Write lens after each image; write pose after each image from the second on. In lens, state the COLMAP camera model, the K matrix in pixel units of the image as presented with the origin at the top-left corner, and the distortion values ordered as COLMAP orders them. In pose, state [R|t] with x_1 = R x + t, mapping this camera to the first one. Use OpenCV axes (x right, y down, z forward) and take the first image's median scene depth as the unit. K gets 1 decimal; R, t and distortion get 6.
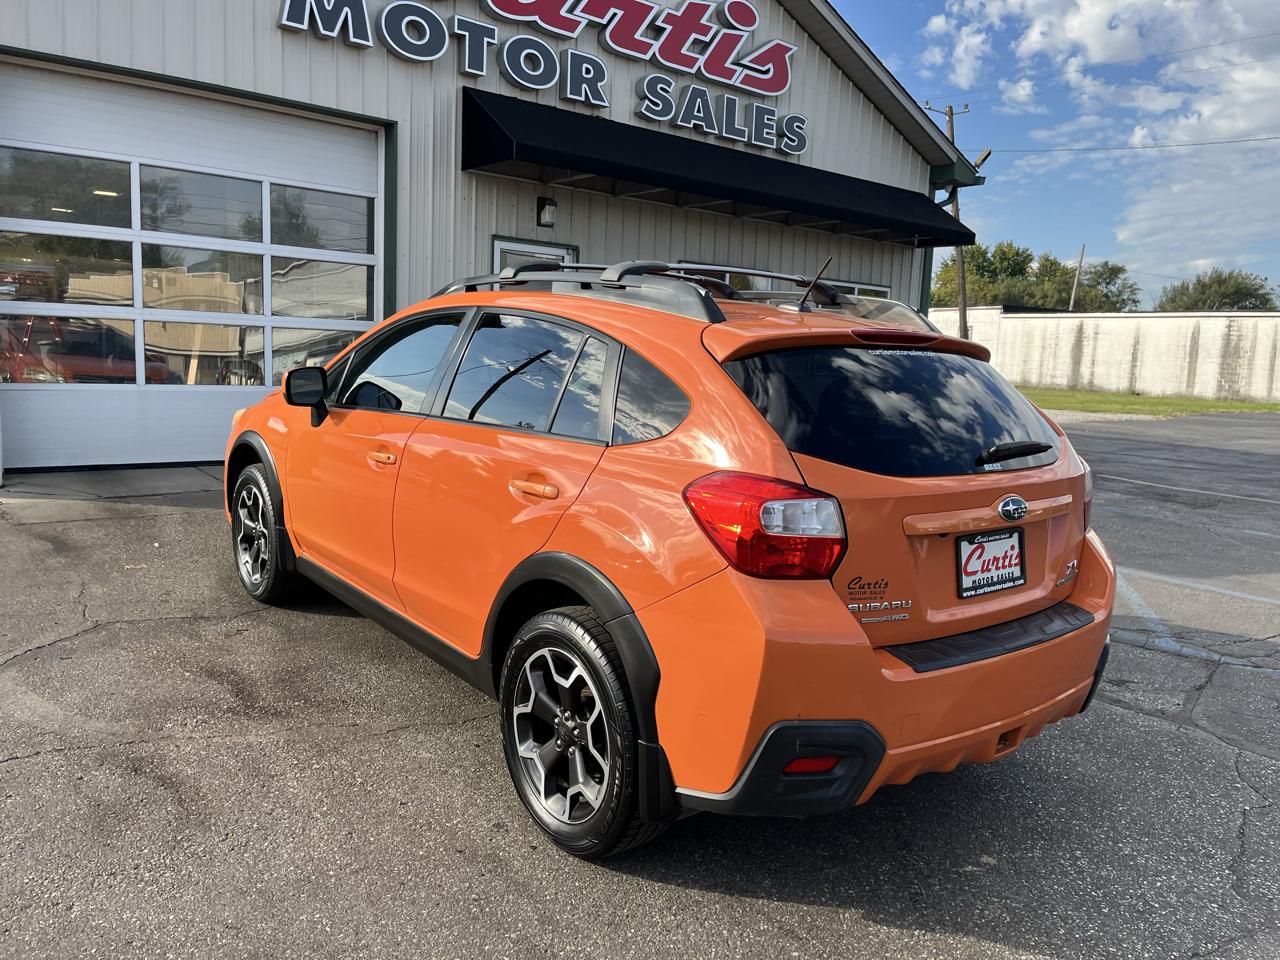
lens RADIAL K [[974.7, 0, 651.1], [0, 974.7, 463.5], [0, 0, 1]] dist [0.077616, -0.101823]
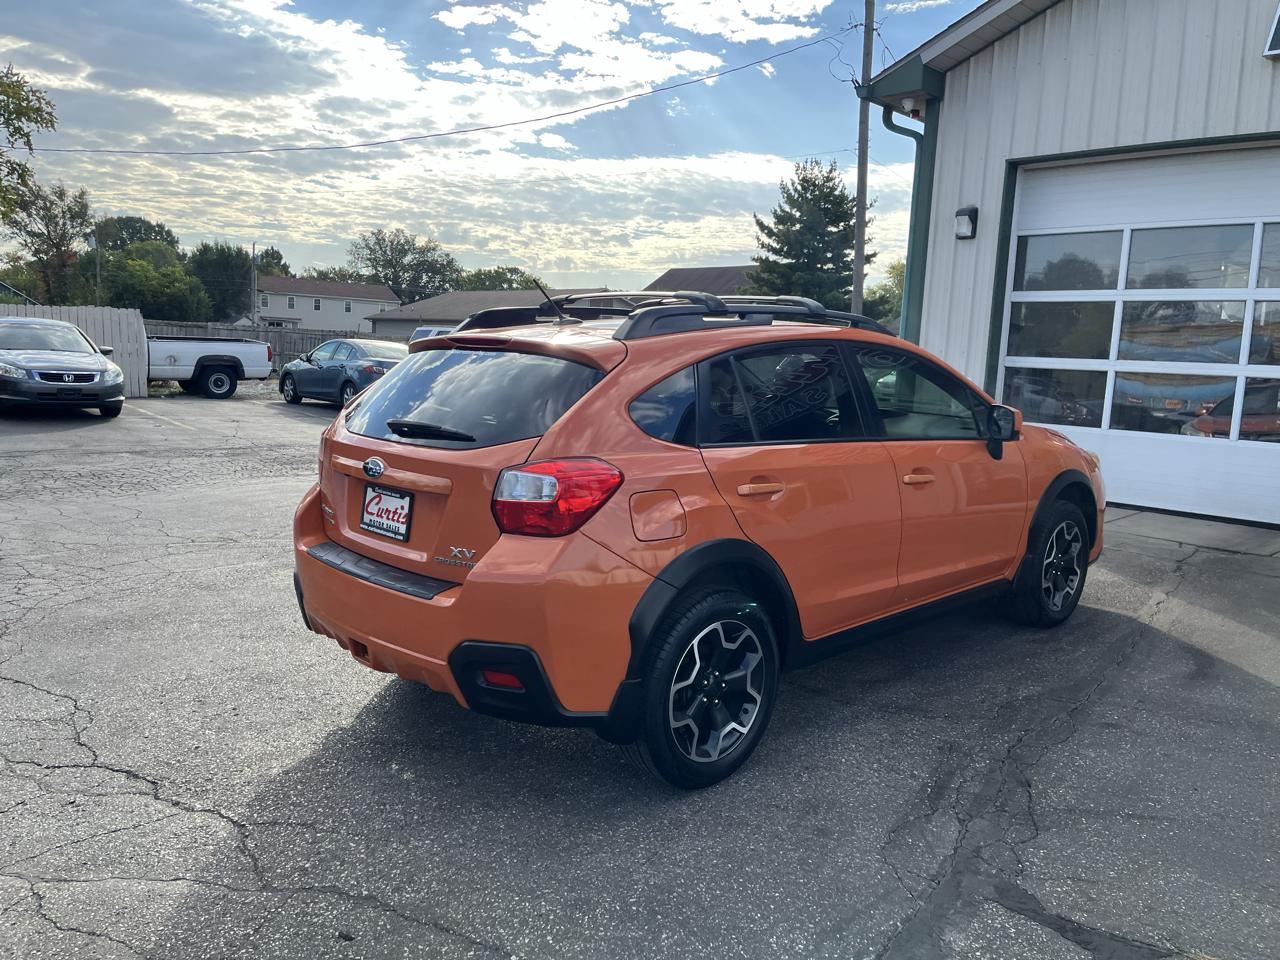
lens RADIAL K [[974.7, 0, 652.1], [0, 974.7, 467.2], [0, 0, 1]] dist [0.077616, -0.101823]
pose [[0.088980, 0.080383, -0.992785, 1.069584], [-0.156938, 0.985419, 0.065721, -0.061277], [0.983592, 0.149958, 0.100298, 0.791451]]
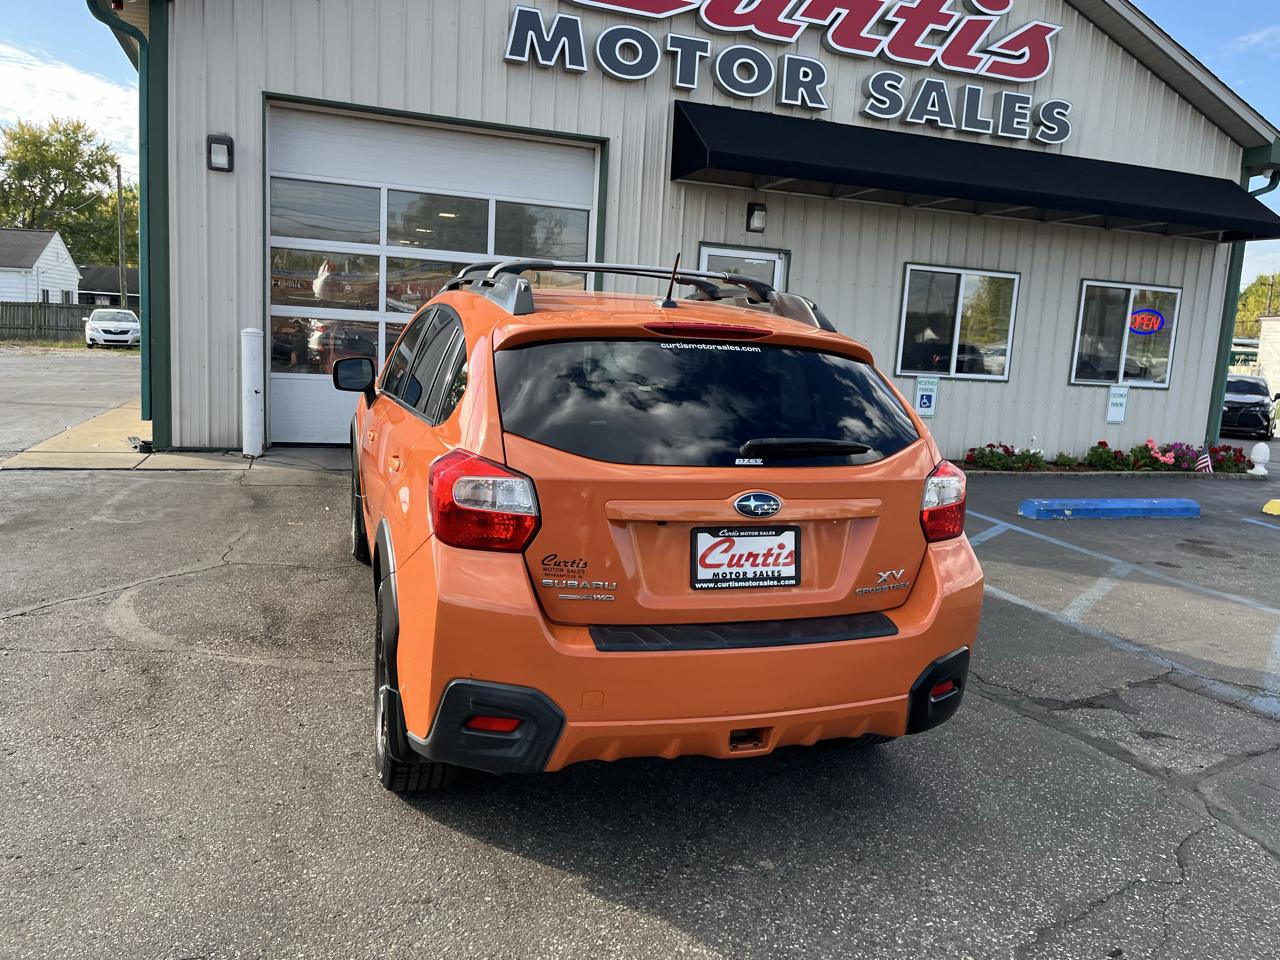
lens RADIAL K [[974.7, 0, 651.7], [0, 974.7, 473.4], [0, 0, 1]] dist [0.077616, -0.101823]
pose [[0.936799, 0.056220, -0.345321, 0.389928], [-0.055611, 0.998384, 0.011677, 0.006065], [0.345419, 0.008264, 0.938412, 0.028226]]
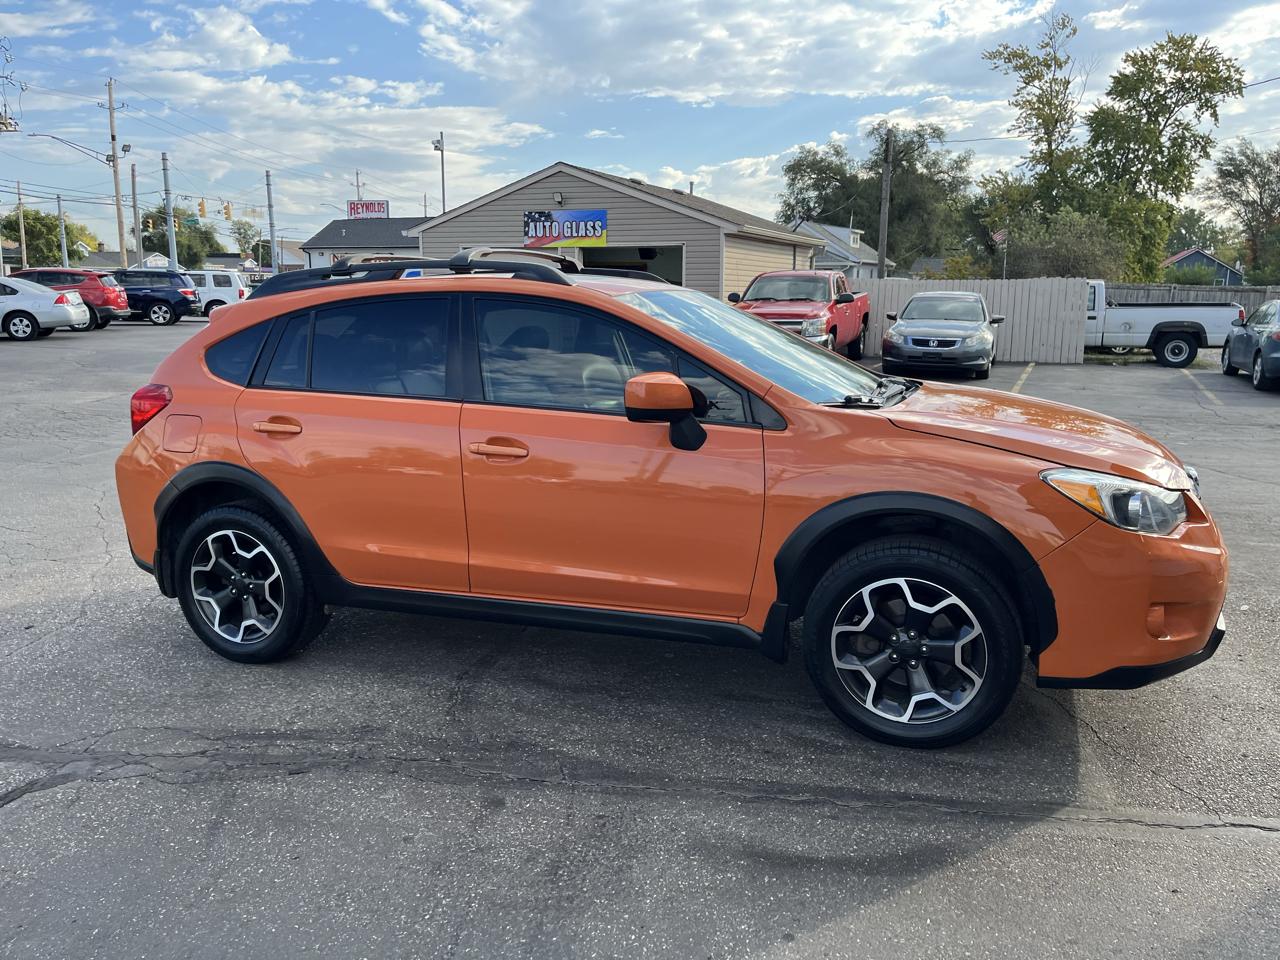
lens RADIAL K [[974.7, 0, 652.0], [0, 974.7, 479.2], [0, 0, 1]] dist [0.077616, -0.101823]
pose [[-0.863313, 0.049283, -0.502257, 0.408681], [-0.102016, 0.957633, 0.269318, -0.251268], [0.494251, 0.283744, -0.821709, 1.961187]]
